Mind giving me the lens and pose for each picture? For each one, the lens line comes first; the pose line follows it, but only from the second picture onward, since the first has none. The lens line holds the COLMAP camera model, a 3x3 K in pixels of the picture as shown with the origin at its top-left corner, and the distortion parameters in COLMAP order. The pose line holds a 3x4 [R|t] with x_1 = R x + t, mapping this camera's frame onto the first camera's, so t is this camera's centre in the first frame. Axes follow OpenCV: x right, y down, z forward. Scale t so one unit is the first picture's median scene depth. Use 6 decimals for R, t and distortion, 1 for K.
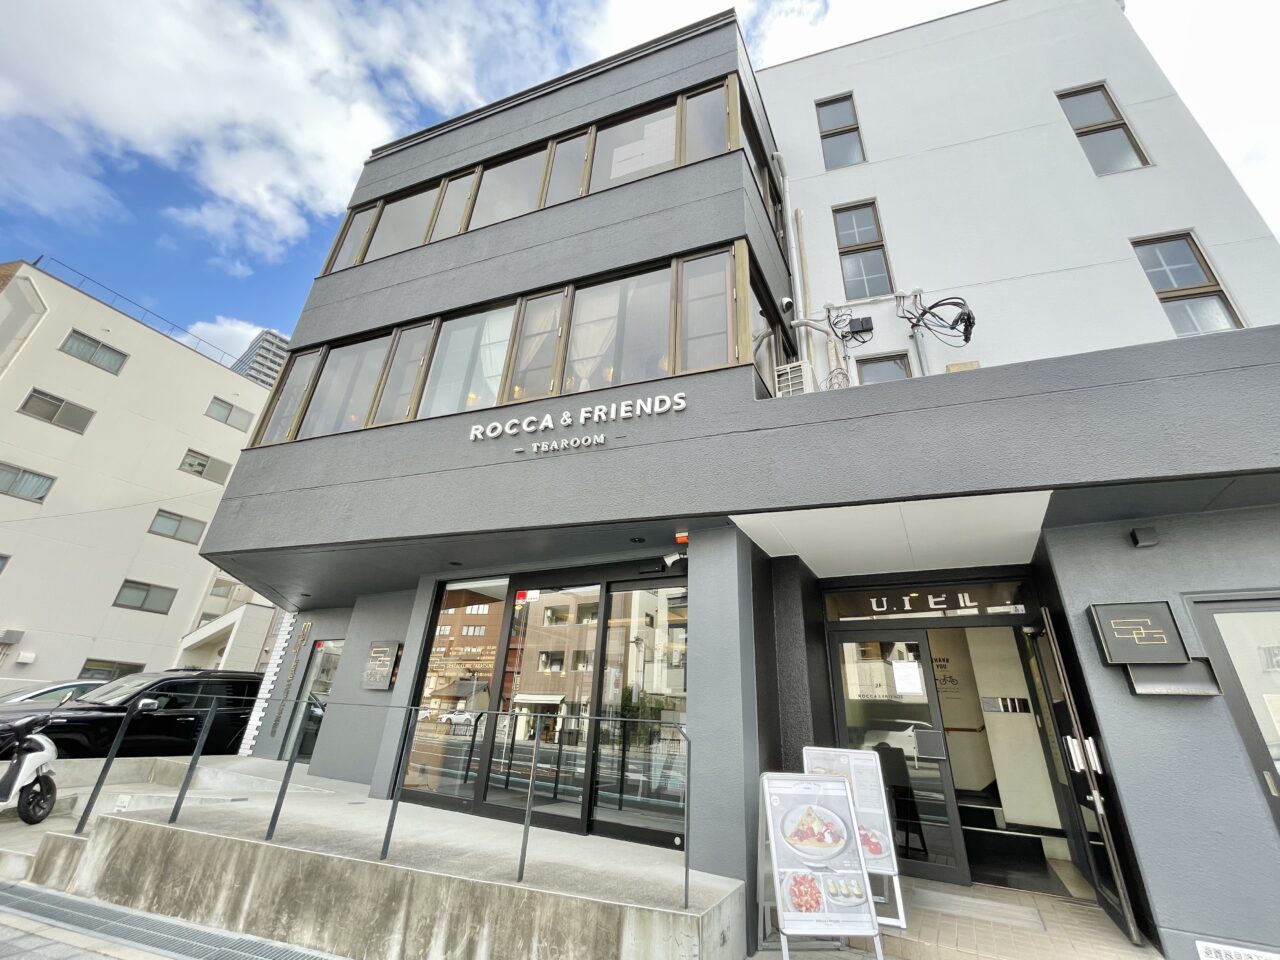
lens RADIAL K [[518.7, 0, 637.4], [0, 518.7, 478.7], [0, 0, 1]] dist [-0.004368, 0.000624]
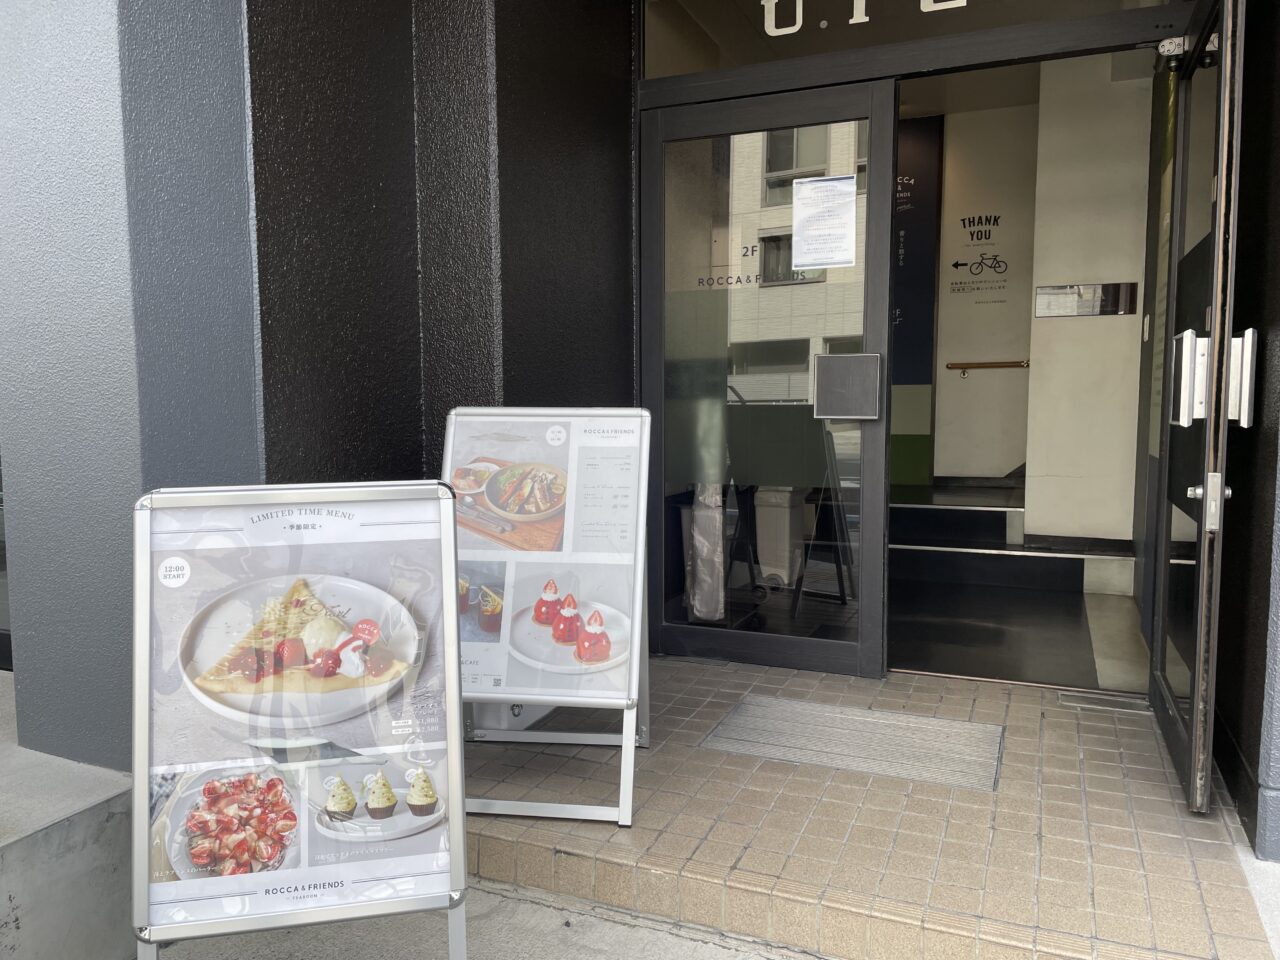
lens RADIAL K [[966.2, 0, 636.2], [0, 966.2, 483.4], [0, 0, 1]] dist [0.073133, -0.074775]
pose [[0.992398, -0.063890, 0.105191, 0.267305], [0.002372, 0.864469, 0.502681, 0.172717], [-0.123051, -0.498610, 0.858048, 0.297007]]
